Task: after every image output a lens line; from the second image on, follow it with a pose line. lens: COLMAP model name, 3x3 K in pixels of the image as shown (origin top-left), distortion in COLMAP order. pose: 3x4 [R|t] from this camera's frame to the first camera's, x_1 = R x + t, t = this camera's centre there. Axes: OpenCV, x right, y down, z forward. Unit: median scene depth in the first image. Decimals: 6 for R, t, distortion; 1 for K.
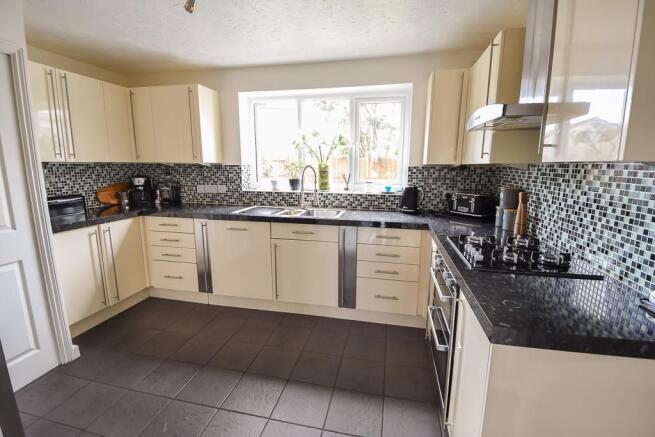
lens RADIAL K [[285.4, 0, 326.7], [0, 285.4, 212.6], [0, 0, 1]] dist [0.000413, -0.000066]
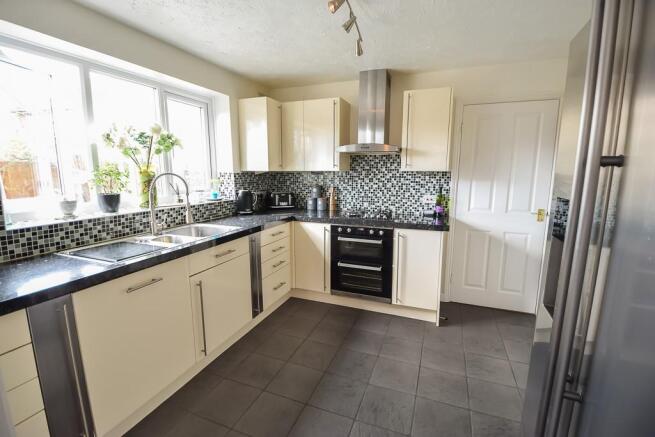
lens RADIAL K [[297.0, 0, 327.5], [0, 297.0, 218.5], [0, 0, 1]] dist [-0.022821, -0.000402]
pose [[0.150588, -0.158836, 0.975753, -0.783048], [0.160154, 0.977890, 0.134467, -0.088212], [-0.975538, 0.136022, 0.172697, 0.496911]]
